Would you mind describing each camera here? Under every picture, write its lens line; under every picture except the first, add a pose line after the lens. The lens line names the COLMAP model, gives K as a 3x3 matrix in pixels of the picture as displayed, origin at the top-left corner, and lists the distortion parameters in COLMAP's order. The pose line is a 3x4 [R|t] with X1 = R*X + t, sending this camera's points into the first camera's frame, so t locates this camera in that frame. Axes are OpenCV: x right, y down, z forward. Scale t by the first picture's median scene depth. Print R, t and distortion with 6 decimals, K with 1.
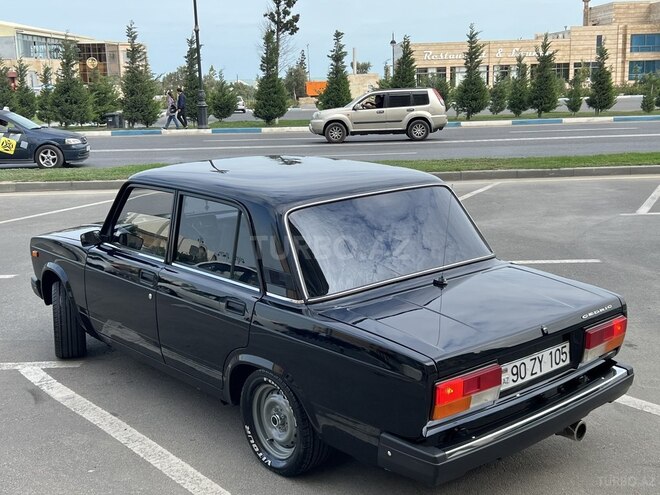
lens RADIAL K [[1008.1, 0, 337.5], [0, 1008.1, 245.4], [0, 0, 1]] dist [0.185606, -0.615996]
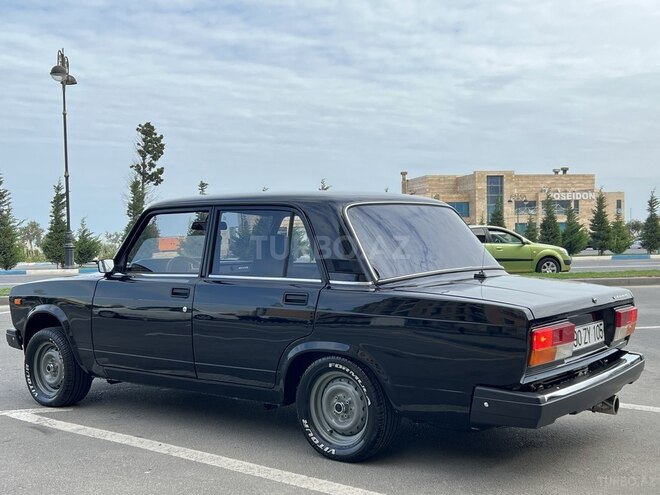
lens RADIAL K [[947.9, 0, 330.0], [0, 947.9, 247.5], [0, 0, 1]] dist [0.113091, -0.071678]
pose [[0.968753, 0.015657, 0.247534, -0.242731], [0.040345, 0.974767, -0.219550, 0.176757], [-0.244726, 0.222677, 0.943676, 0.050315]]
